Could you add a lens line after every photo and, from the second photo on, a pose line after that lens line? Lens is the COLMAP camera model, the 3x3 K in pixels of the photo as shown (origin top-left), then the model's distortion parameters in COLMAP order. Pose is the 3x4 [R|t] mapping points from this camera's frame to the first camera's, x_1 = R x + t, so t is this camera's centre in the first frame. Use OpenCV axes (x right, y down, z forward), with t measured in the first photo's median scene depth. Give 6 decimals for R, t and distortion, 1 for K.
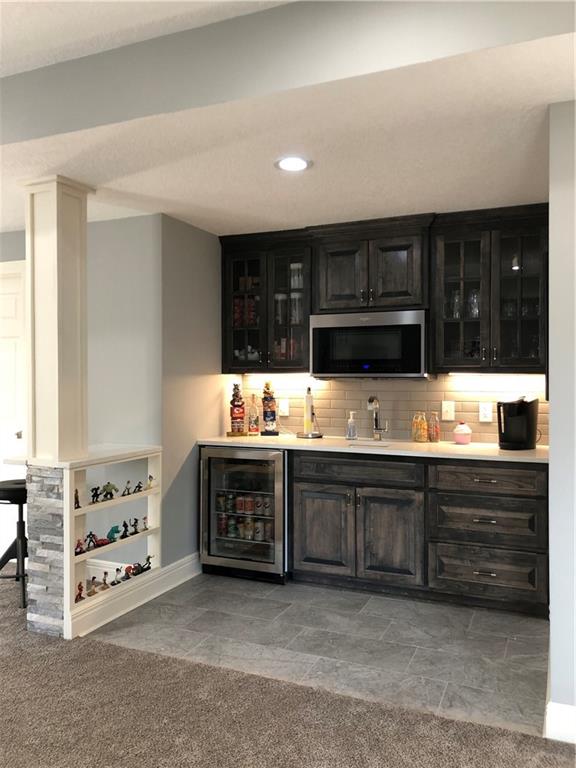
lens RADIAL K [[626.4, 0, 288.0], [0, 626.4, 384.0], [0, 0, 1]] dist [0.005462, 0.005644]
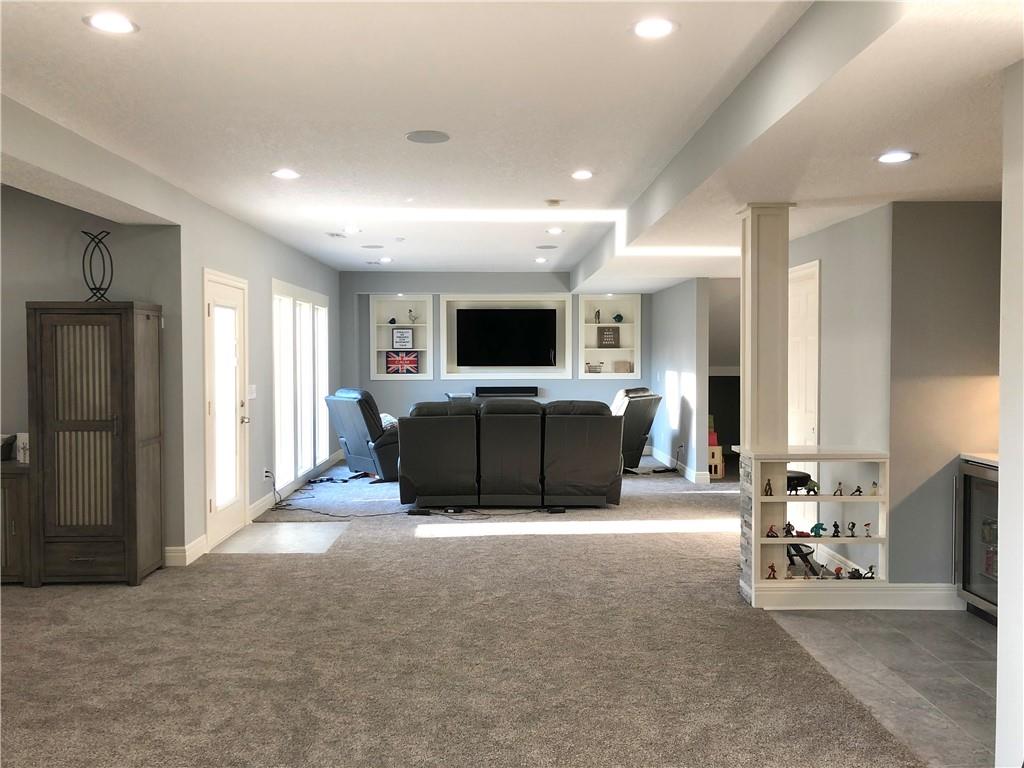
lens RADIAL K [[835.3, 0, 512.0], [0, 835.3, 384.0], [0, 0, 1]] dist [0.005462, 0.005644]
pose [[0.417016, 0.031781, -0.908343, 0.818780], [-0.010635, 0.999491, 0.030088, -0.040635], [0.908837, -0.002887, 0.417142, -0.035164]]
